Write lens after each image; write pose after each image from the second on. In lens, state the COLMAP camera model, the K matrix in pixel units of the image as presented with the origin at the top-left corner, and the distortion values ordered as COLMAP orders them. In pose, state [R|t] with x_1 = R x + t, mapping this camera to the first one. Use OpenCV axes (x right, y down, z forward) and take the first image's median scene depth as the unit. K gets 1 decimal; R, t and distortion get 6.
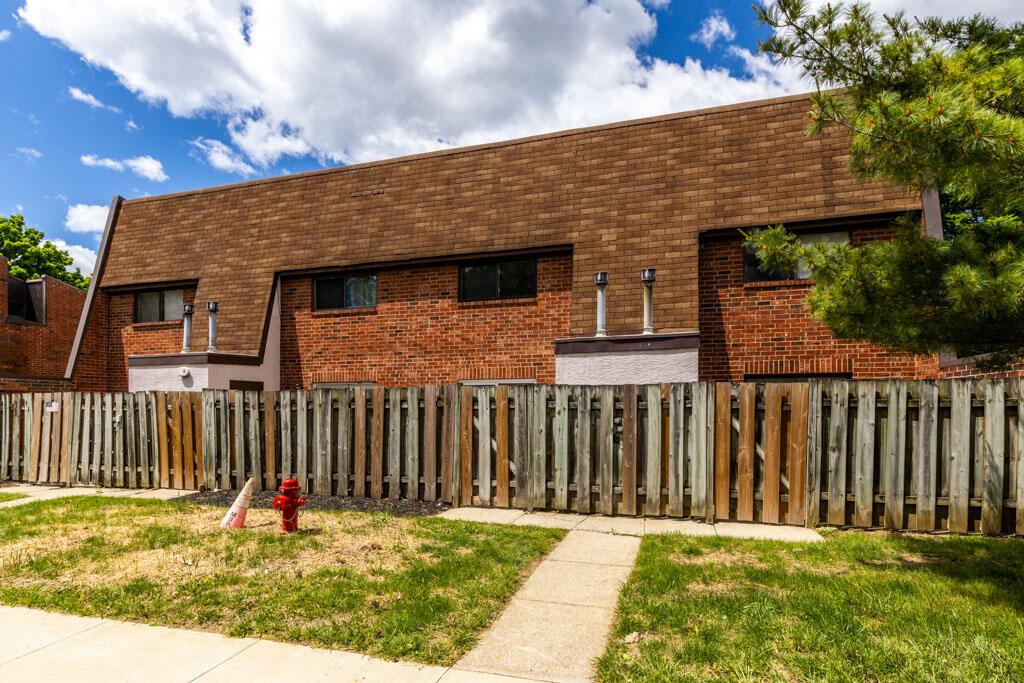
lens RADIAL K [[464.1, 0, 536.2], [0, 464.1, 424.7], [0, 0, 1]] dist [-0.000065, 0.000617]
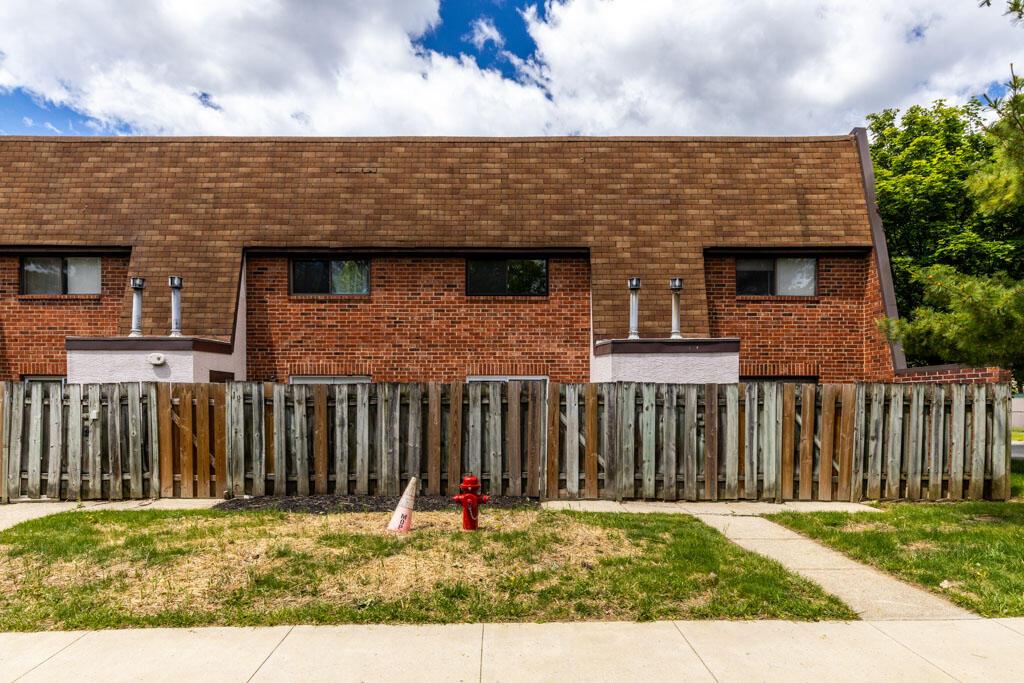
lens RADIAL K [[464.1, 0, 536.2], [0, 464.1, 424.7], [0, 0, 1]] dist [-0.000065, 0.000617]
pose [[0.967106, -0.007317, 0.254269, -0.348890], [0.005111, 0.999943, 0.009338, 0.000164], [-0.254323, -0.007732, 0.967088, 0.015909]]
